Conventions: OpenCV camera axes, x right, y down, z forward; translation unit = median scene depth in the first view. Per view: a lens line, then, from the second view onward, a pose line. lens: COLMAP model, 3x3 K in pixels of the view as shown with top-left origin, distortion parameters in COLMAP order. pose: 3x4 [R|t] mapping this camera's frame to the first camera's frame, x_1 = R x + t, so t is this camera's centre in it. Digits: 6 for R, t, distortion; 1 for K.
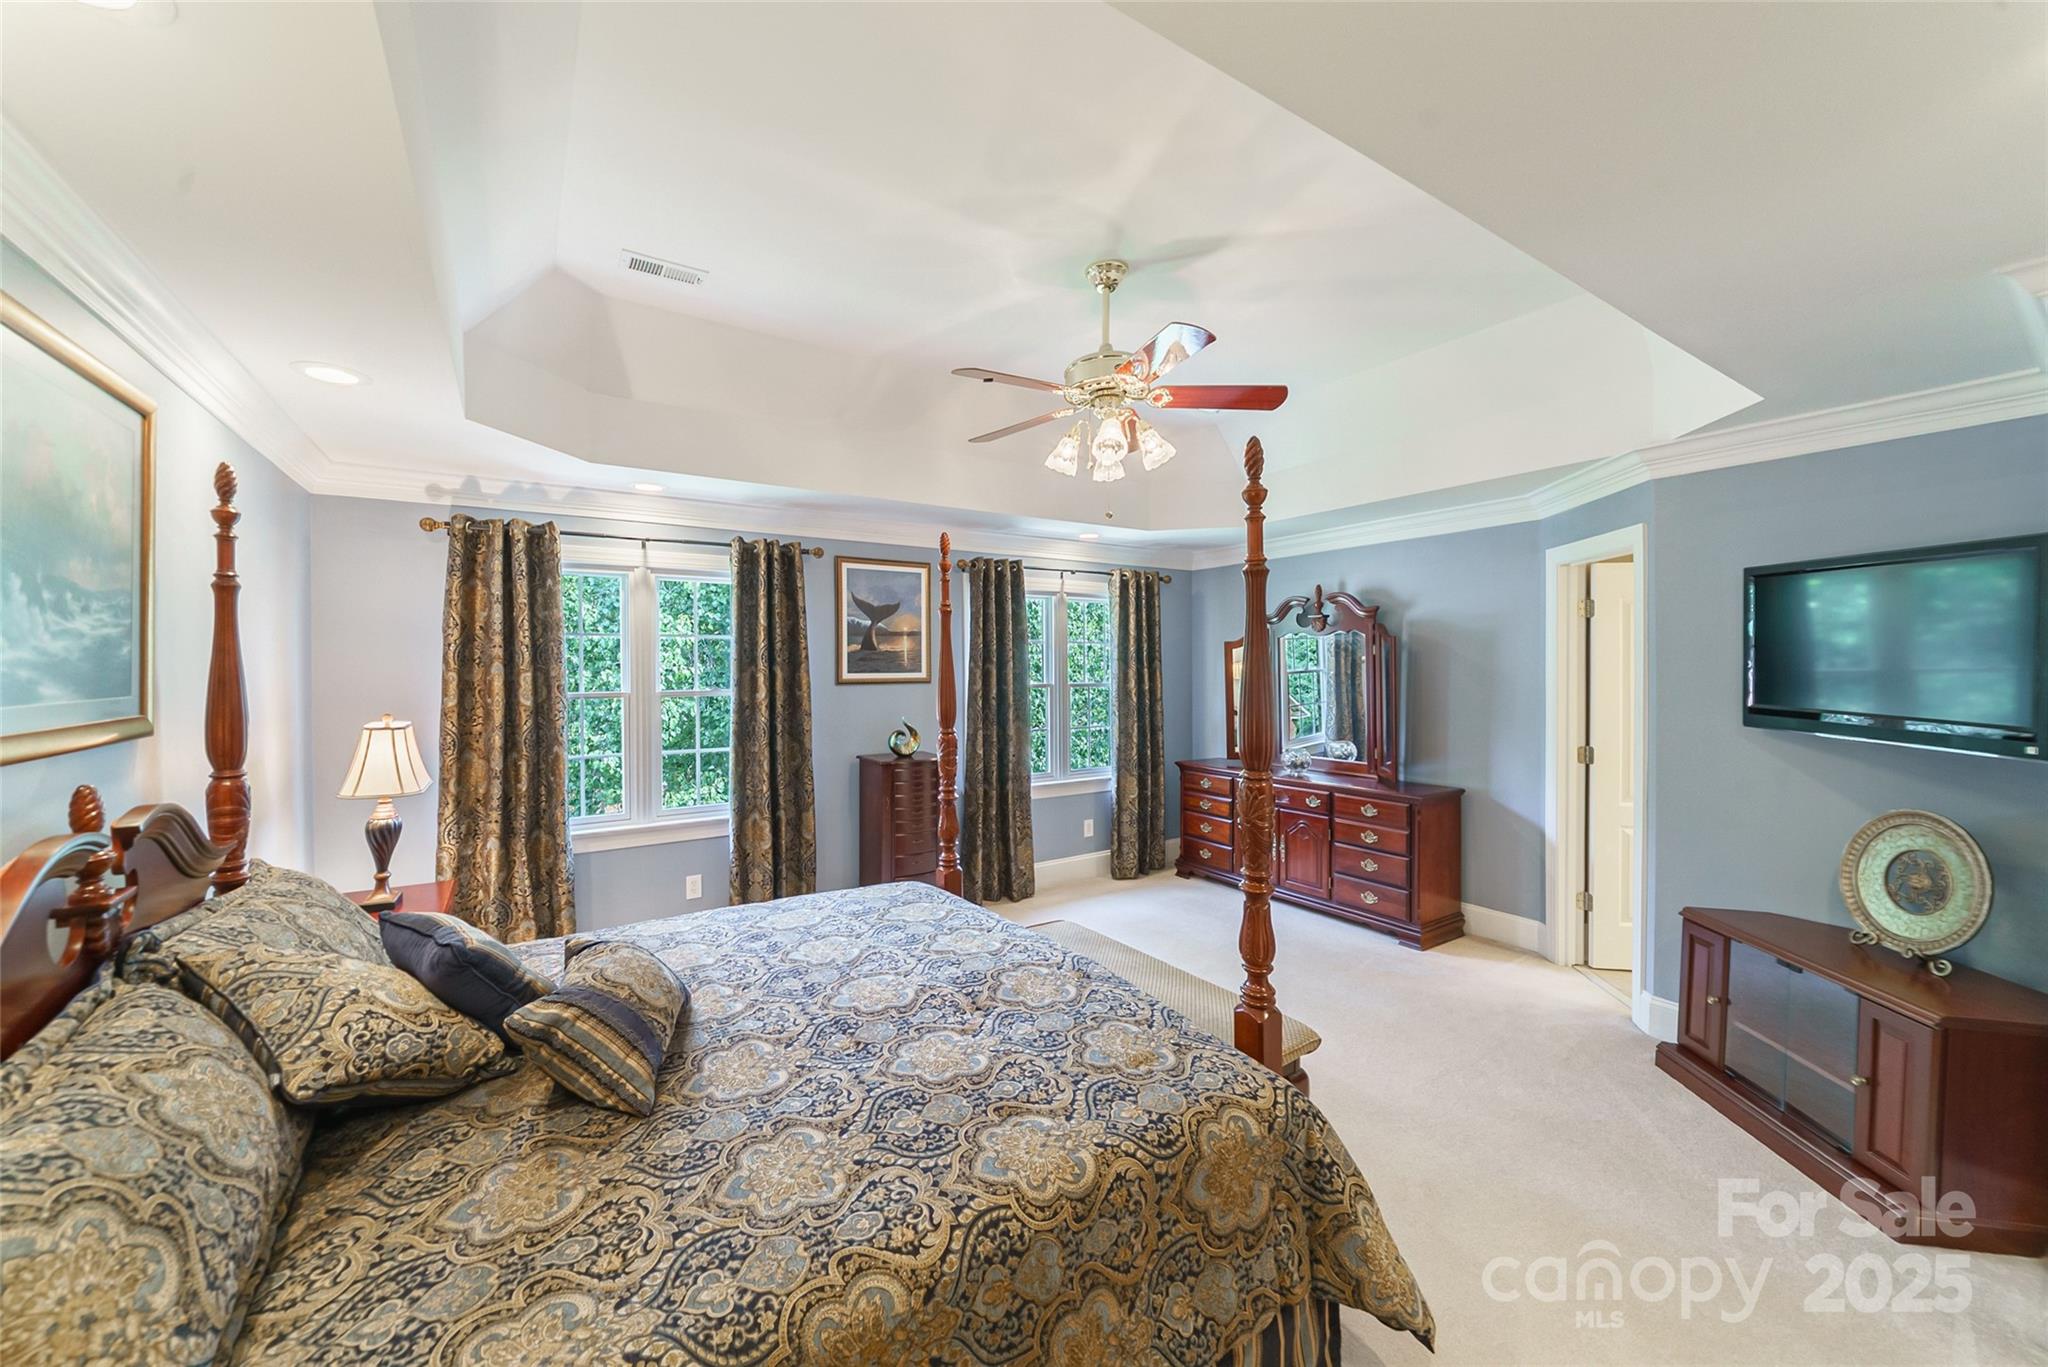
lens RADIAL K [[762.2, 0, 1016.1], [0, 762.2, 672.4], [0, 0, 1]] dist [-0.003718, 0.000467]
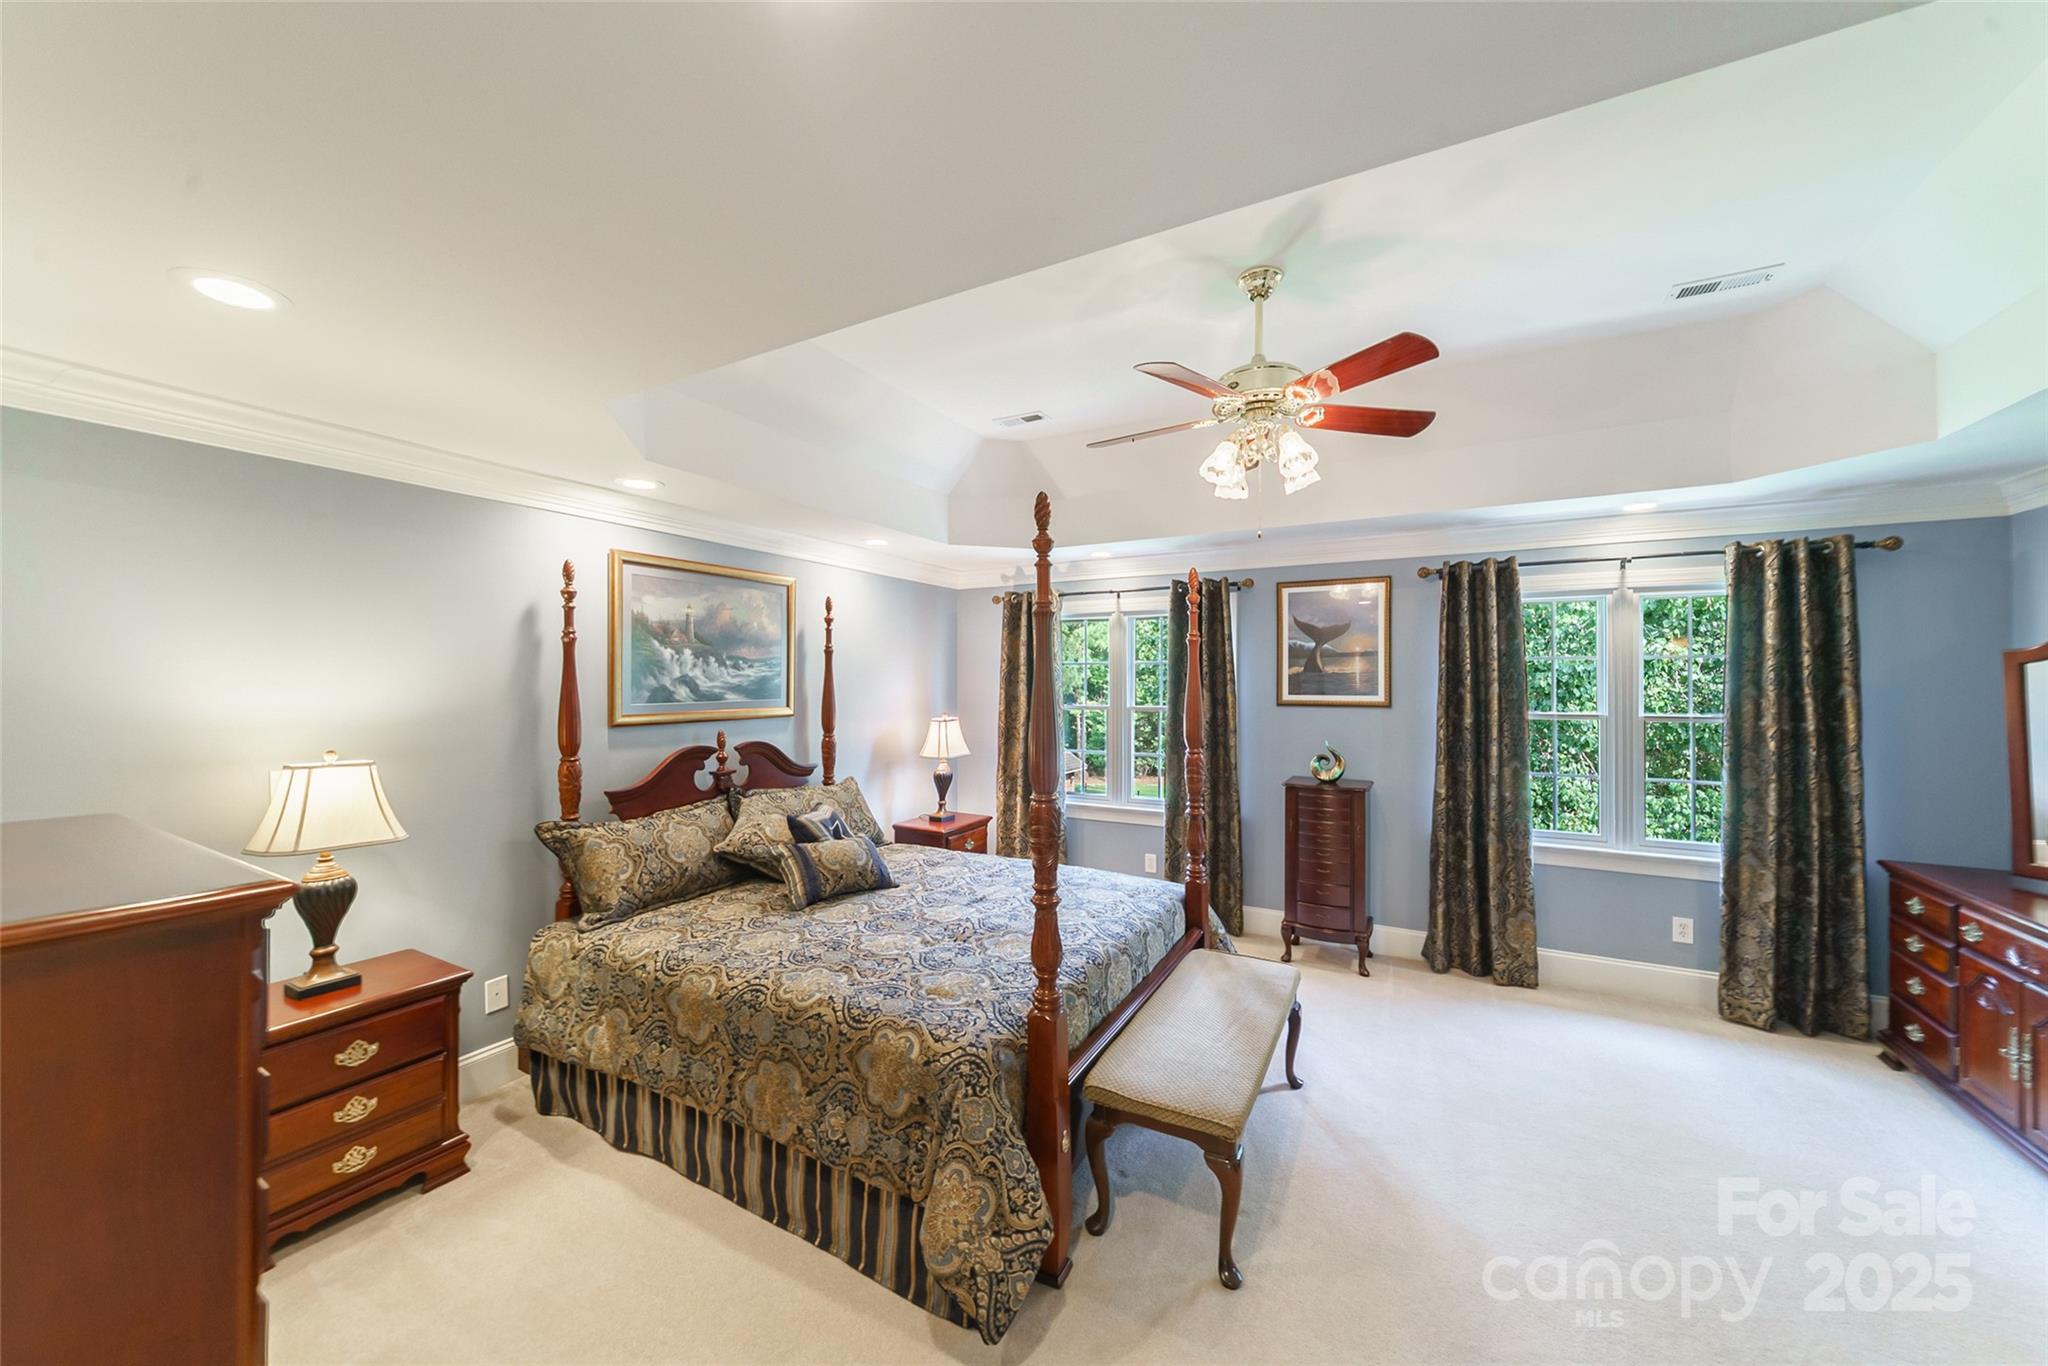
lens RADIAL K [[762.2, 0, 990.8], [0, 762.2, 676.9], [0, 0, 1]] dist [-0.003718, 0.000467]
pose [[0.458960, 0.000240, -0.888457, 0.581861], [-0.011150, 0.999923, -0.005490, -0.015027], [0.888387, 0.012426, 0.458927, 0.193993]]
